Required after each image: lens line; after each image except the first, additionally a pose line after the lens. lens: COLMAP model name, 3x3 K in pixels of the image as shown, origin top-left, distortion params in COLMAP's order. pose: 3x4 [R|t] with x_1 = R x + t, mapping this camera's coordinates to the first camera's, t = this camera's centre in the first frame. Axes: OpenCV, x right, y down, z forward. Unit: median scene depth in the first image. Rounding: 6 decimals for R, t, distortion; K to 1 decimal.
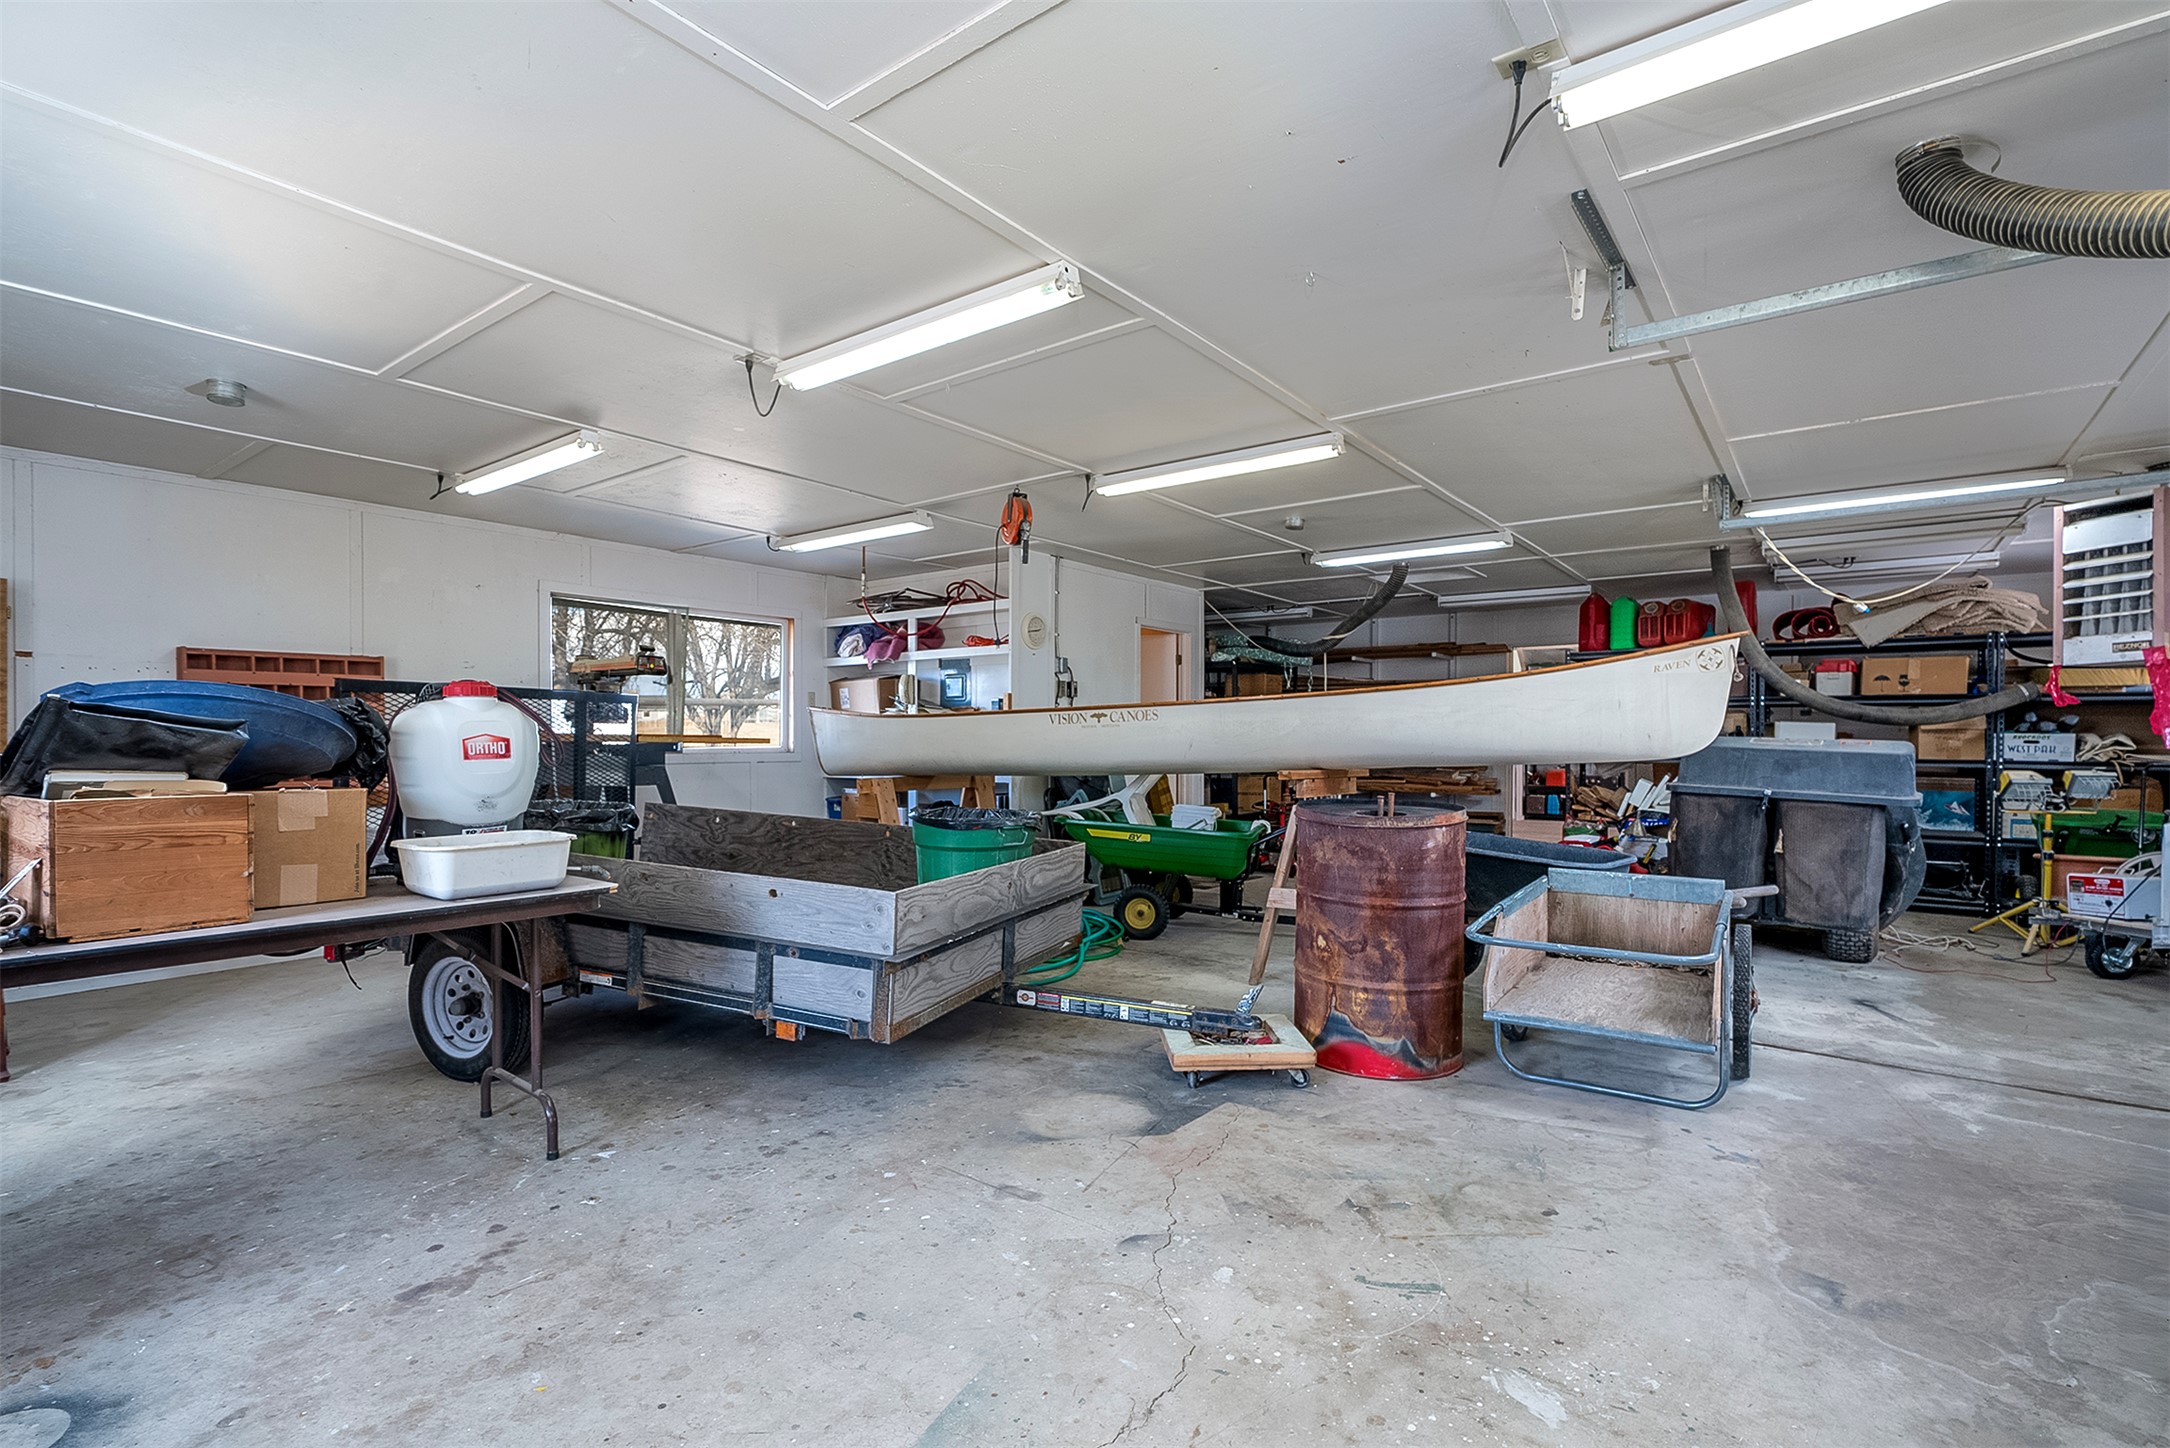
lens RADIAL K [[1011.2, 0, 1080.3], [0, 1011.2, 735.8], [0, 0, 1]] dist [-0.001257, 0.000333]
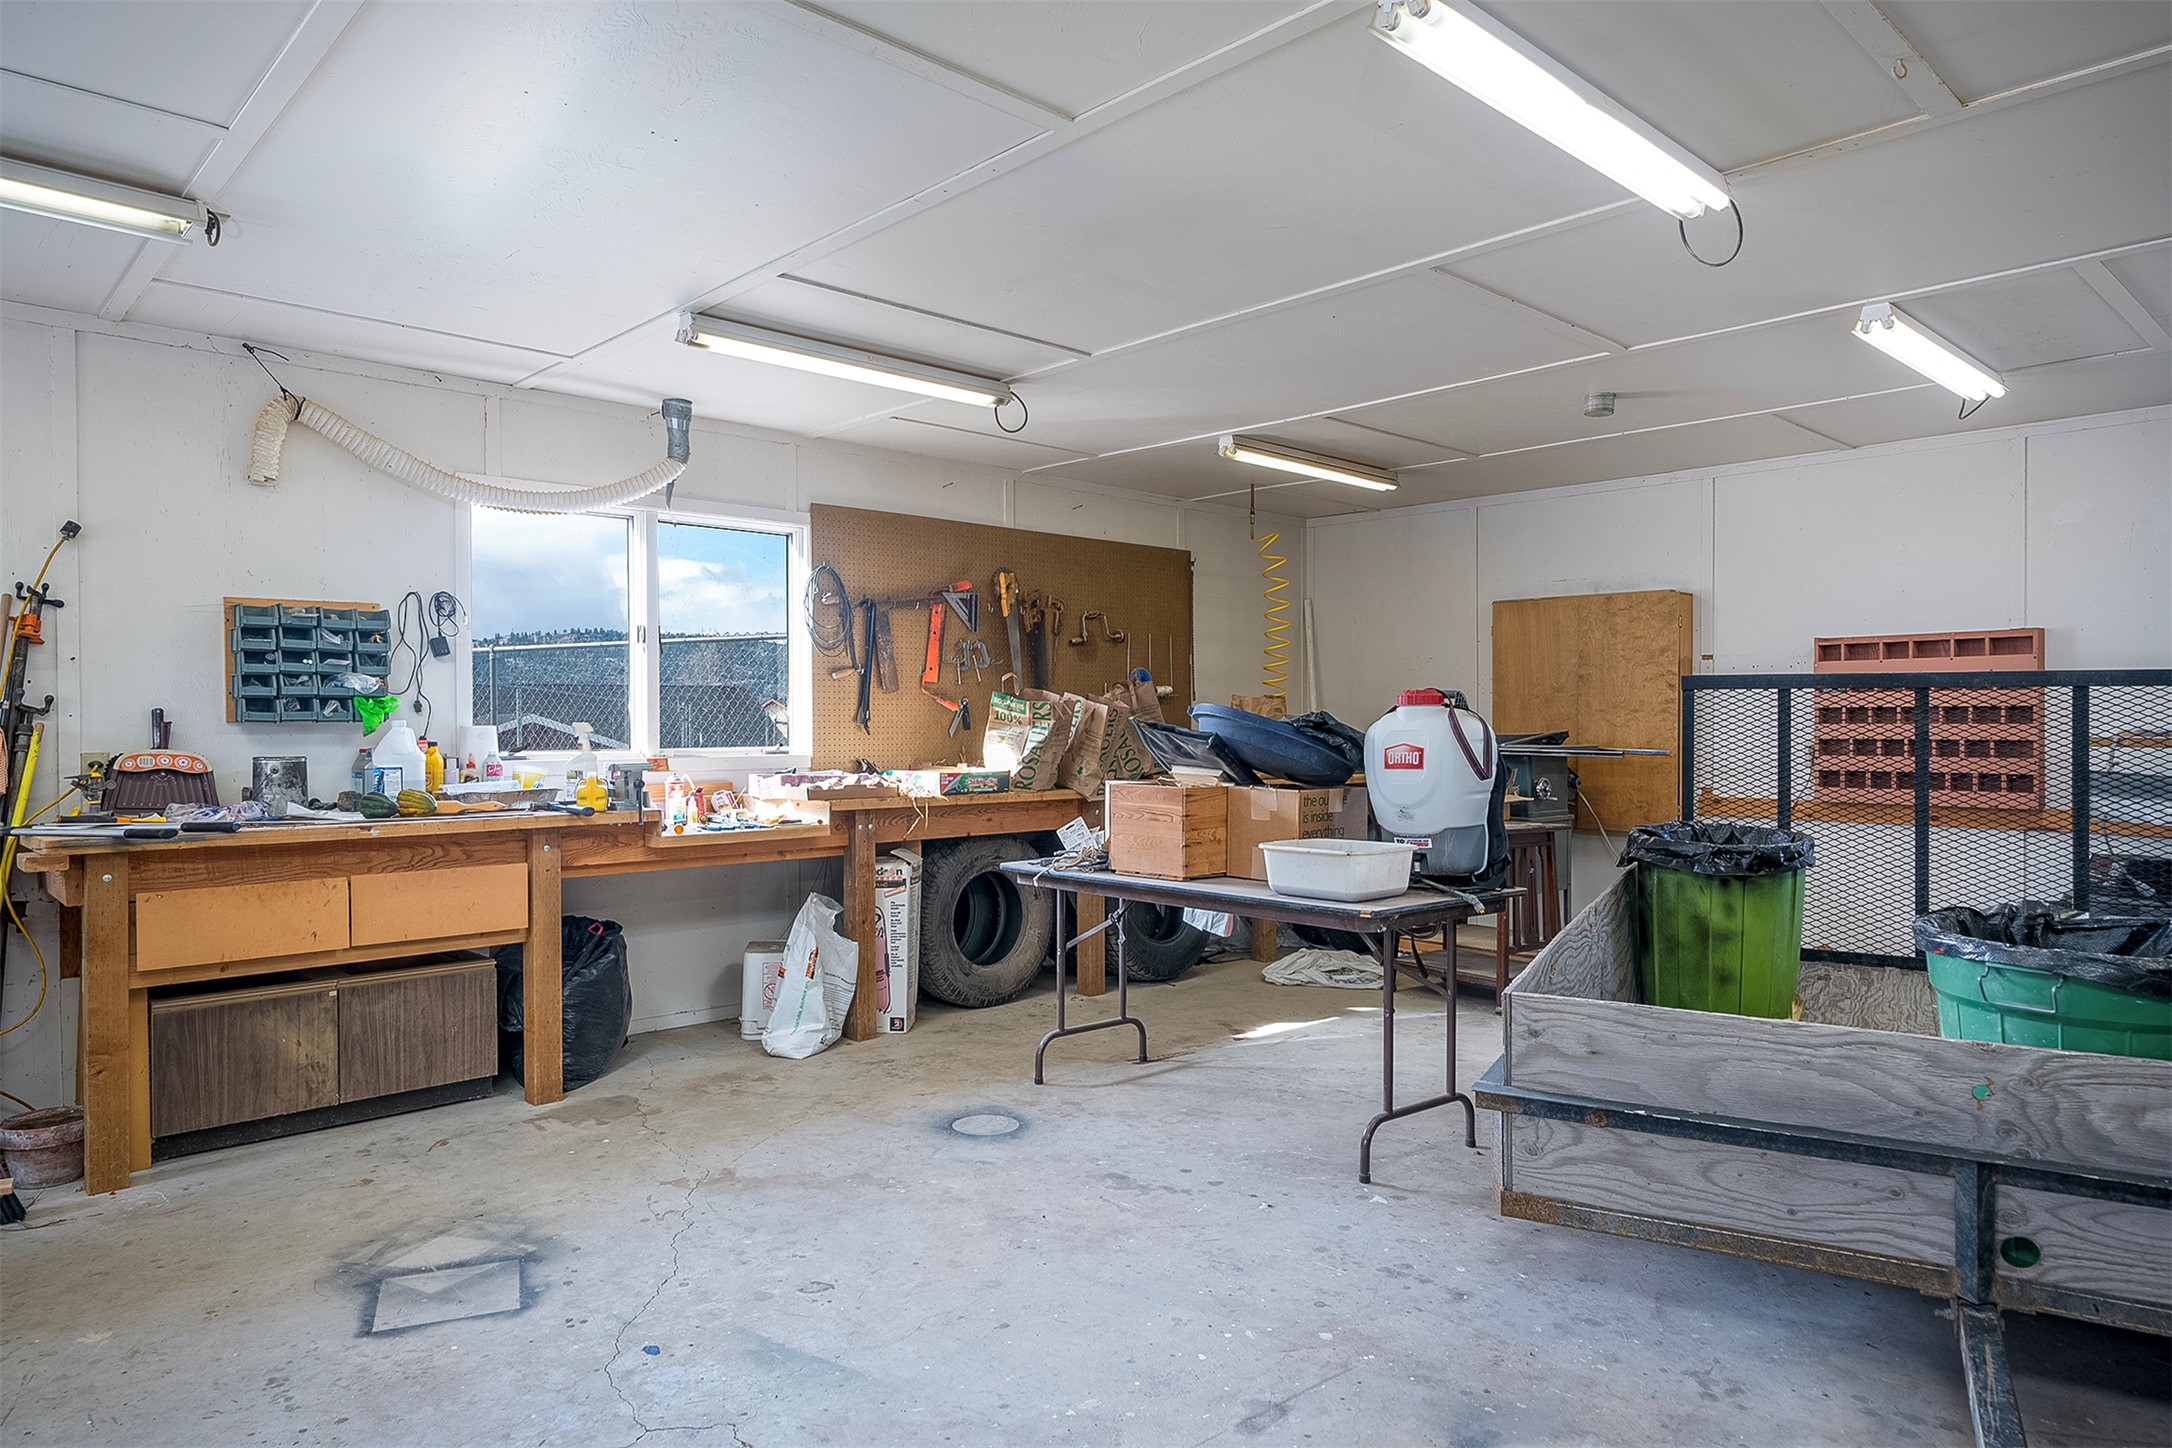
lens RADIAL K [[1359.2, 0, 1082.2], [0, 1359.2, 721.2], [0, 0, 1]] dist [0.003995, 0.000082]
pose [[-0.170065, 0.002796, -0.985429, 0.862170], [0.001374, 0.999996, 0.002600, -0.030907], [0.985432, -0.000911, -0.170068, 1.011272]]
